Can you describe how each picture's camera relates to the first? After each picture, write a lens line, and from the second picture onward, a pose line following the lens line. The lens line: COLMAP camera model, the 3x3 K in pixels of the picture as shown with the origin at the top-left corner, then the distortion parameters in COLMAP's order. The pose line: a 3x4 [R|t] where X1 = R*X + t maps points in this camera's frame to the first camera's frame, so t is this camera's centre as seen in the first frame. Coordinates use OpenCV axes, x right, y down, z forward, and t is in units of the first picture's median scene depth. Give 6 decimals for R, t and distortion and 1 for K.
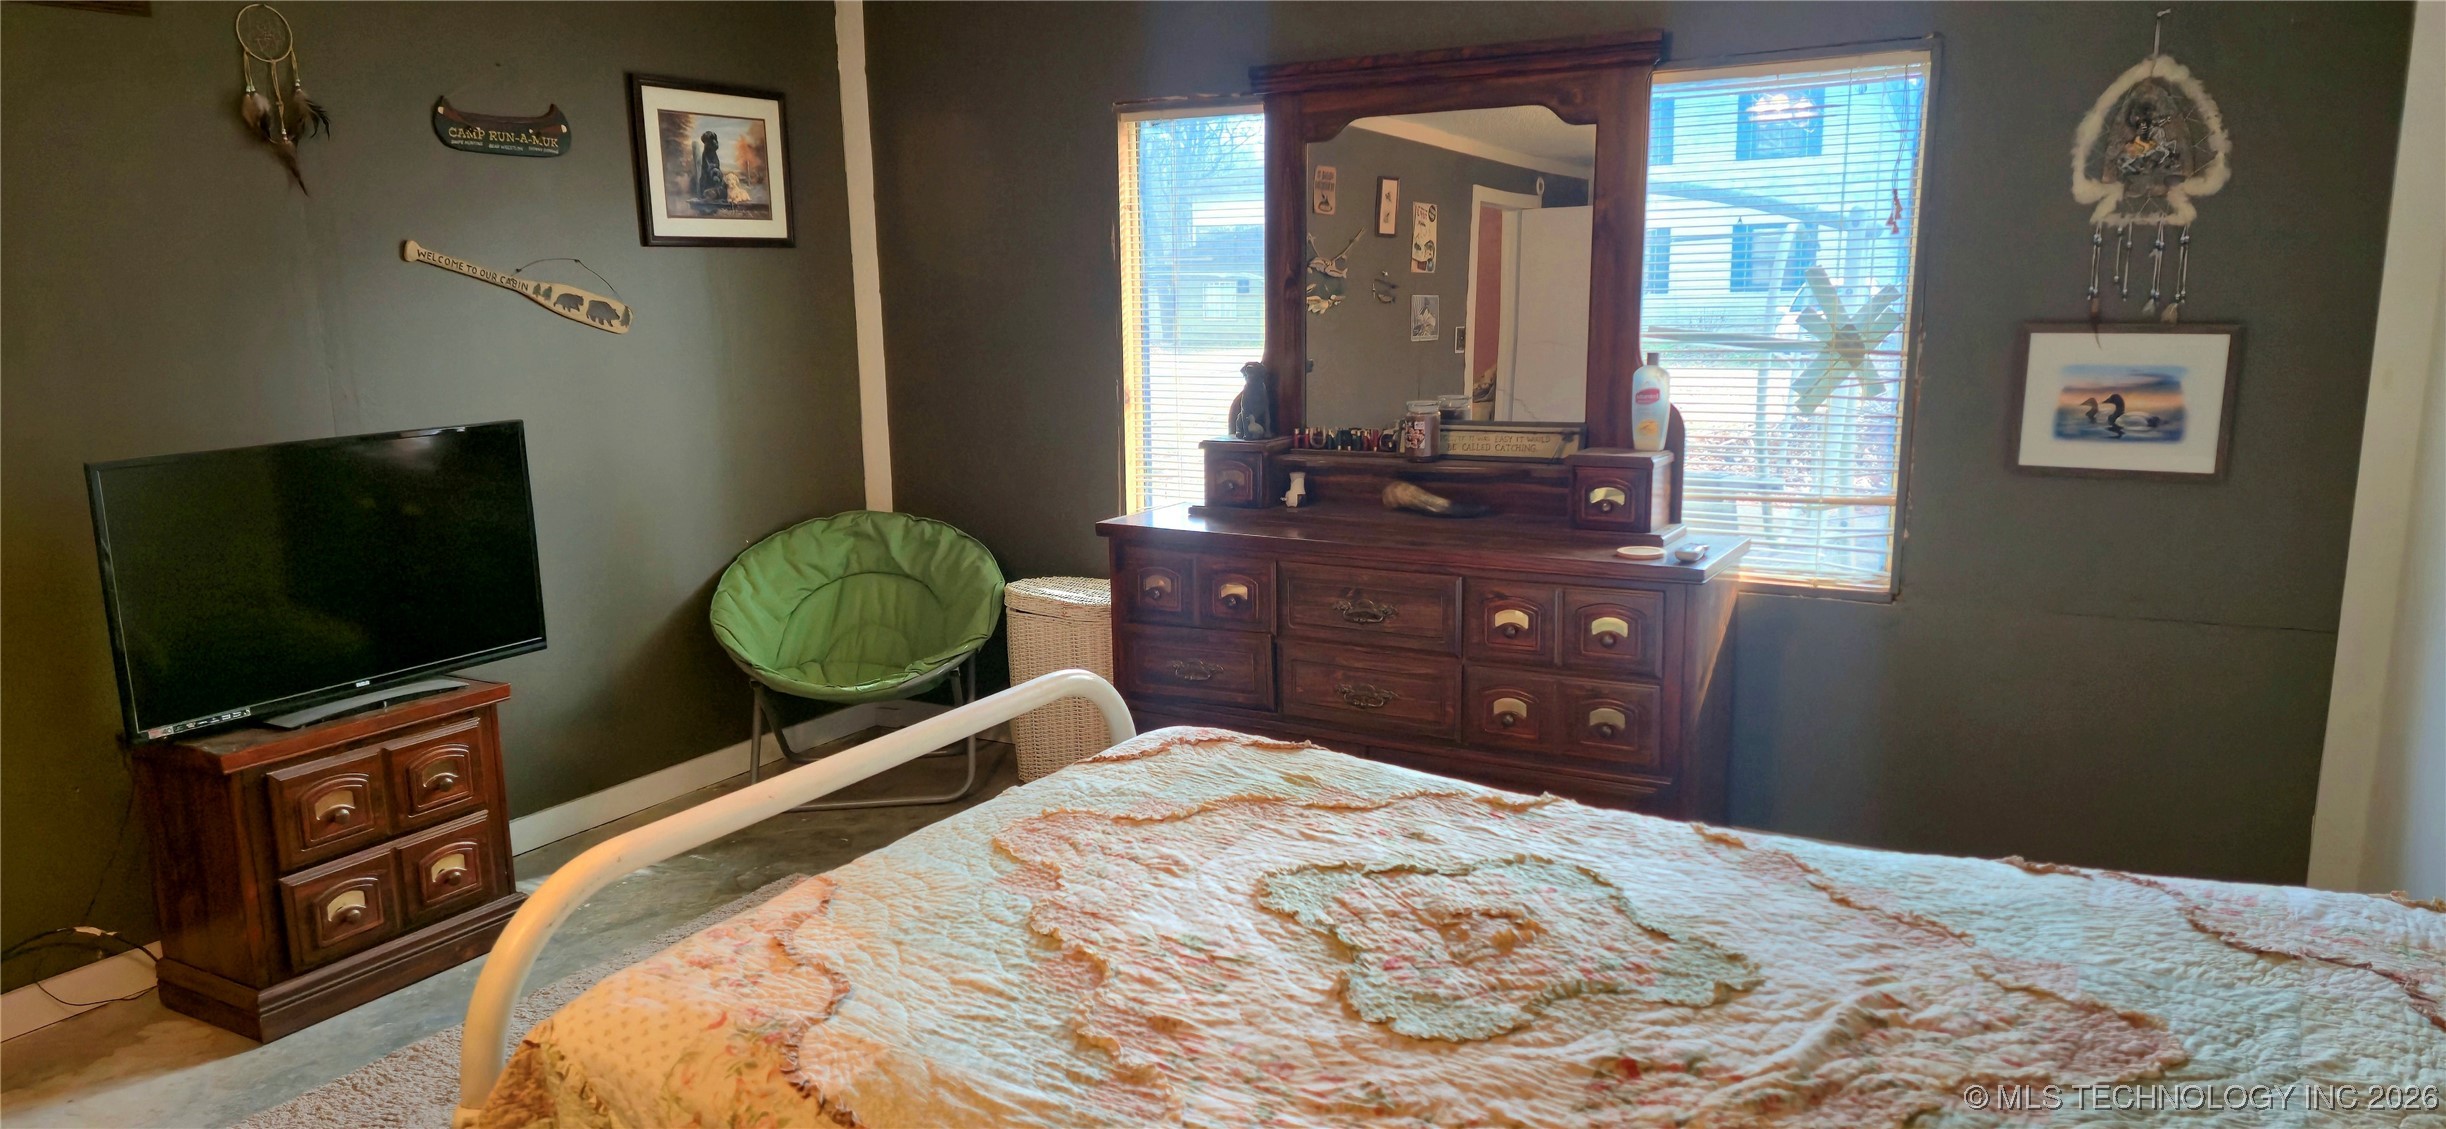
lens RADIAL K [[1619.3, 0, 1215.6], [0, 1619.3, 583.6], [0, 0, 1]] dist [0.110314, -0.120220]
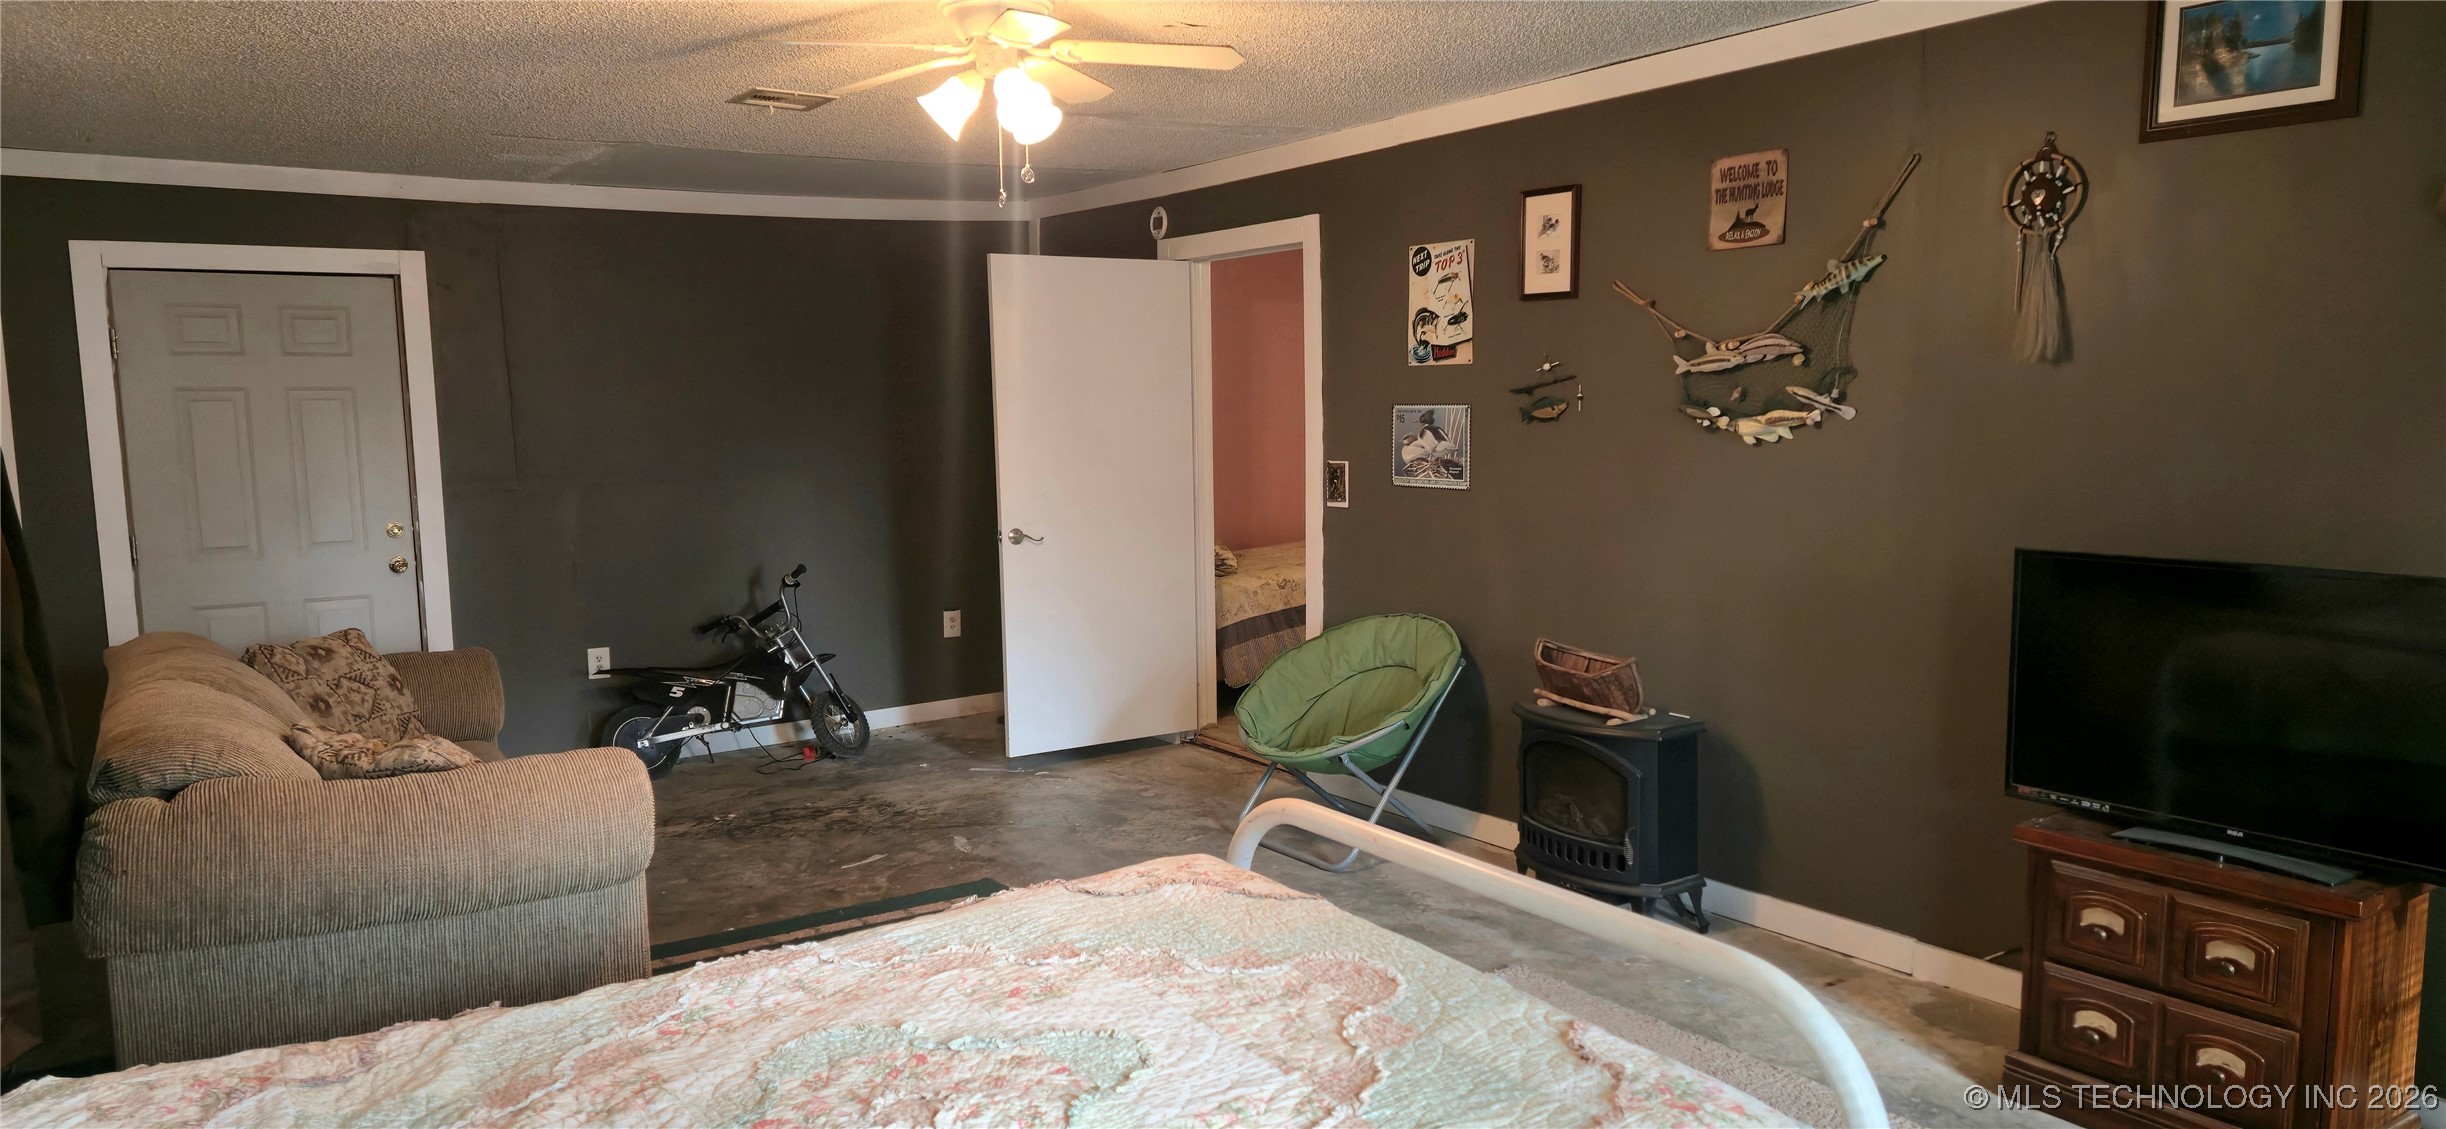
lens RADIAL K [[1581.3, 0, 1223.0], [0, 1581.3, 564.5], [0, 0, 1]] dist [0.068838, -0.044812]
pose [[-0.450080, 0.118044, -0.885152, 0.494258], [-0.146152, 0.968121, 0.203424, -0.178945], [0.880947, 0.220924, -0.418479, 0.836982]]
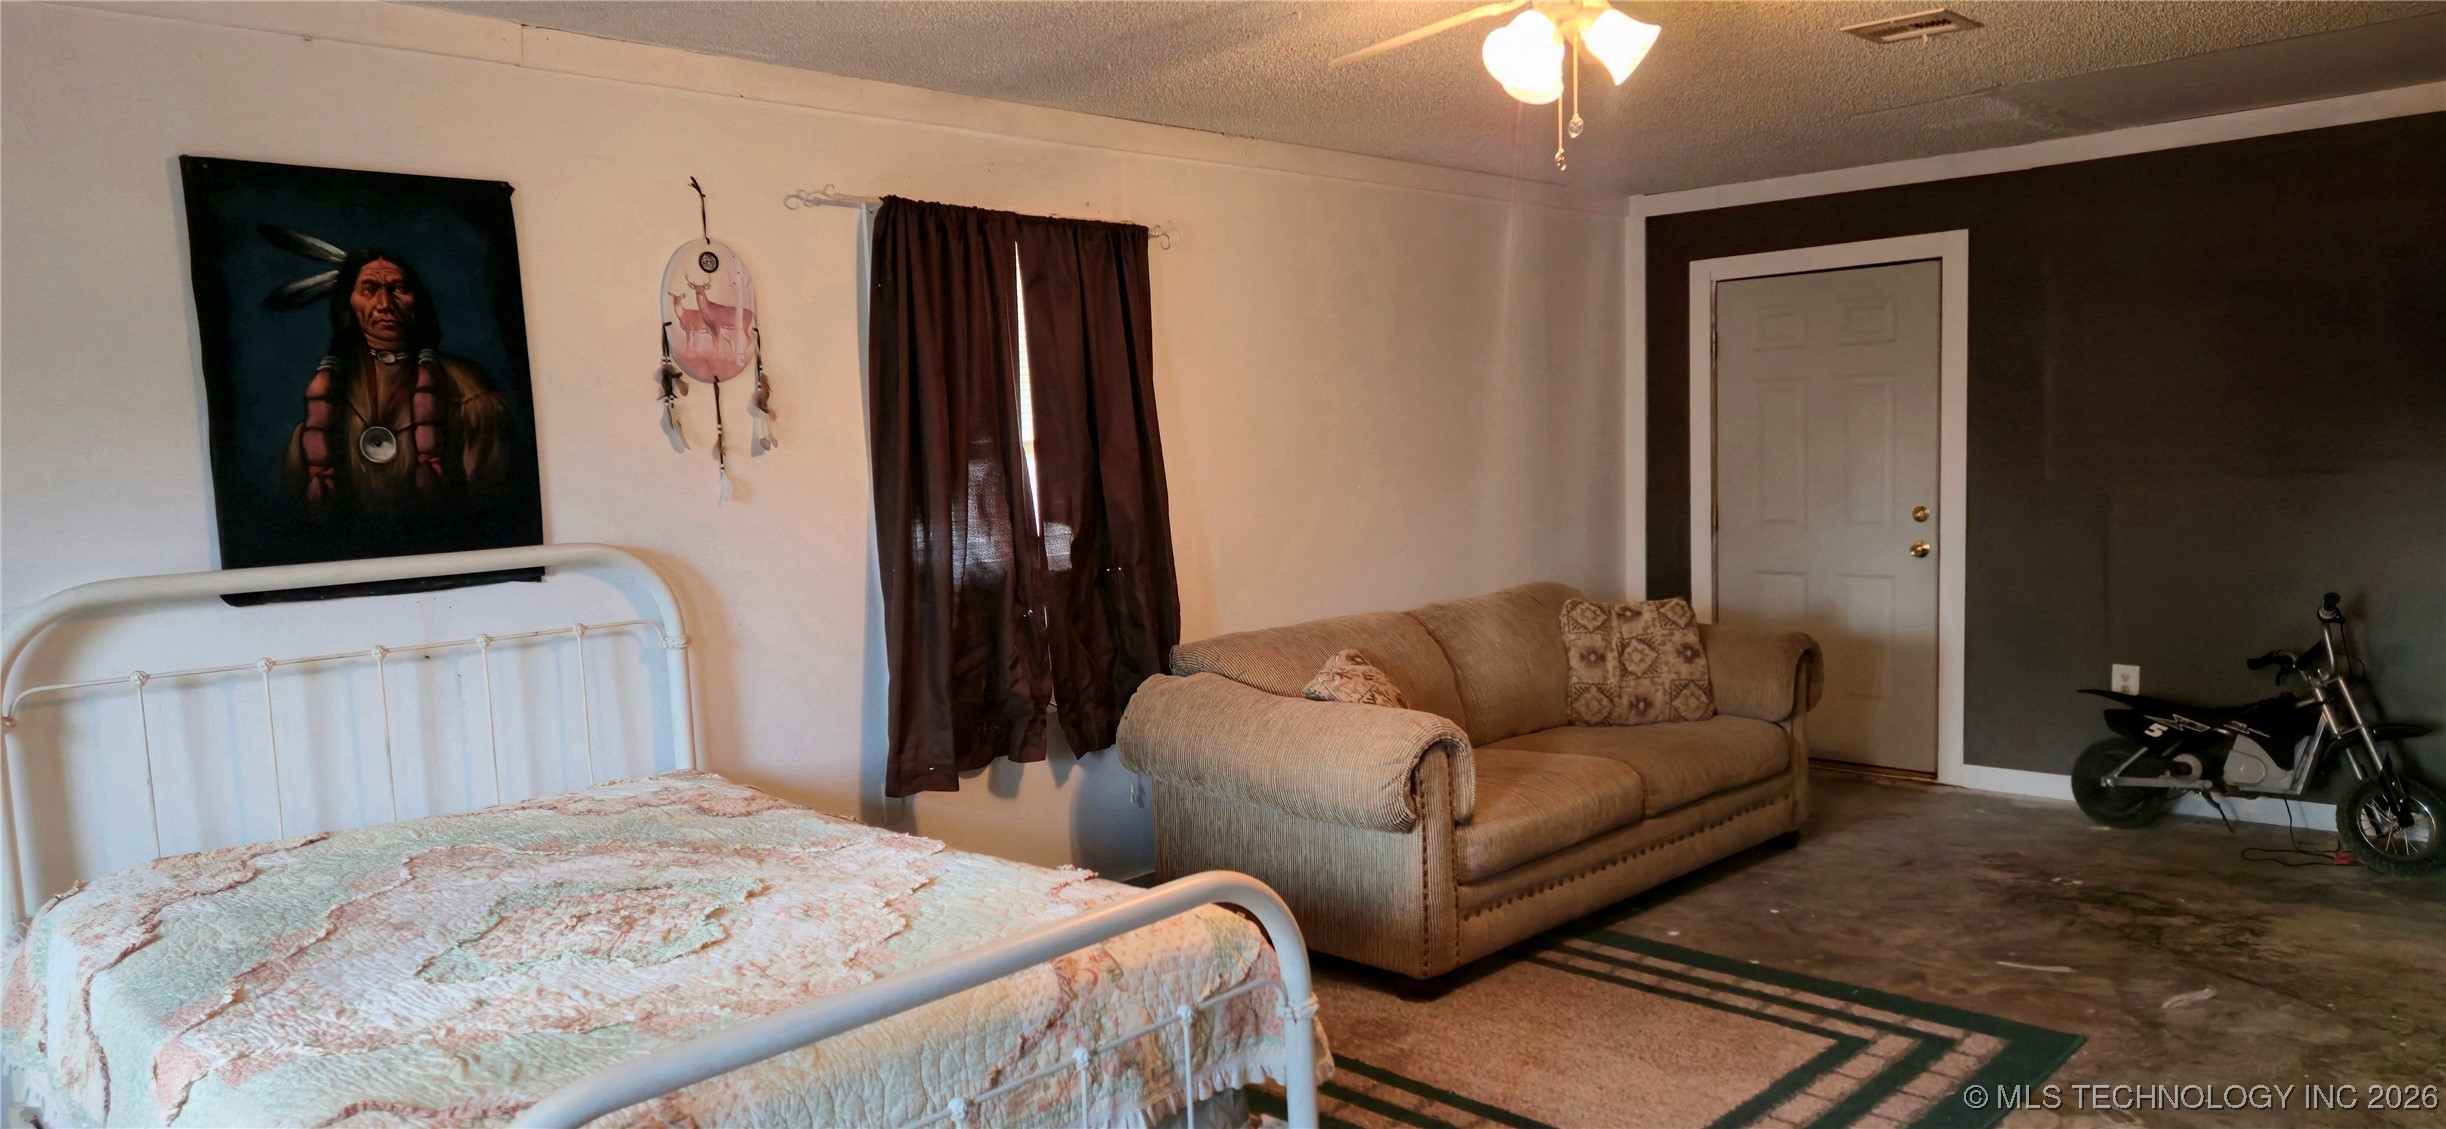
lens RADIAL K [[1619.3, 0, 1215.6], [0, 1619.3, 583.6], [0, 0, 1]] dist [0.110314, -0.120220]
pose [[-0.965909, 0.026227, 0.257552, -0.404625], [0.099518, 0.956027, 0.275876, -0.229209], [-0.238991, 0.292102, -0.926045, 1.186854]]
